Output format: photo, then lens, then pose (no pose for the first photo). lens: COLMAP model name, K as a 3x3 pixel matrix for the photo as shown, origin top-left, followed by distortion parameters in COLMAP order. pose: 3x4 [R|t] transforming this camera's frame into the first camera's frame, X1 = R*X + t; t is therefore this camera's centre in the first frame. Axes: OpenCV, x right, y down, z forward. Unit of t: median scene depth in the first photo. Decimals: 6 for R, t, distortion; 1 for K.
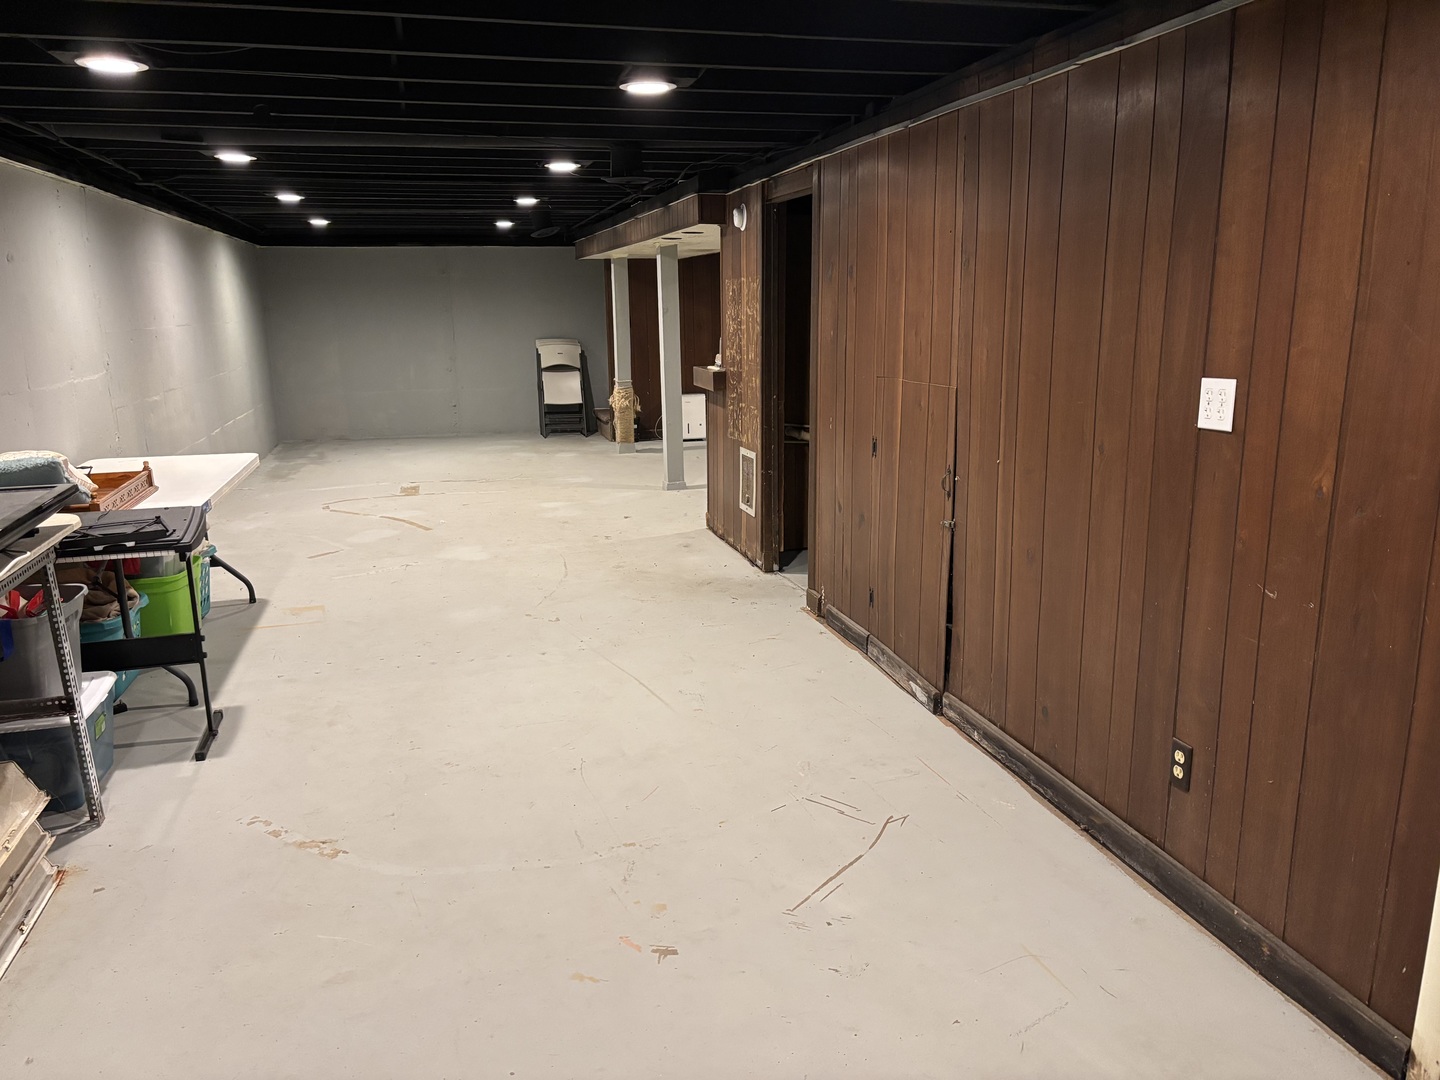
lens RADIAL K [[1090.2, 0, 721.5], [0, 1090.2, 545.9], [0, 0, 1]] dist [0.097434, -0.106835]
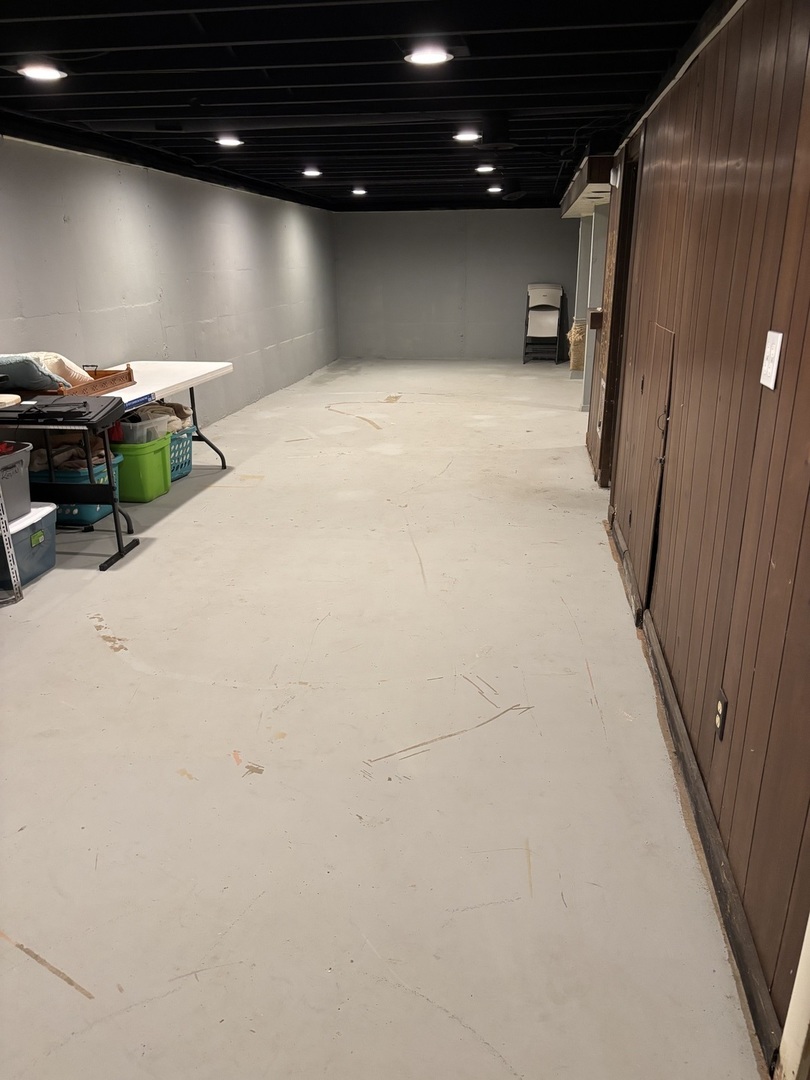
lens RADIAL K [[817.7, 0, 405.0], [0, 817.7, 540.0], [0, 0, 1]] dist [0.097434, -0.106835]
pose [[0.918166, 0.133204, -0.373134, 0.217407], [-0.090105, 0.987314, 0.130738, -0.019492], [0.385815, -0.086418, 0.918520, 0.101980]]
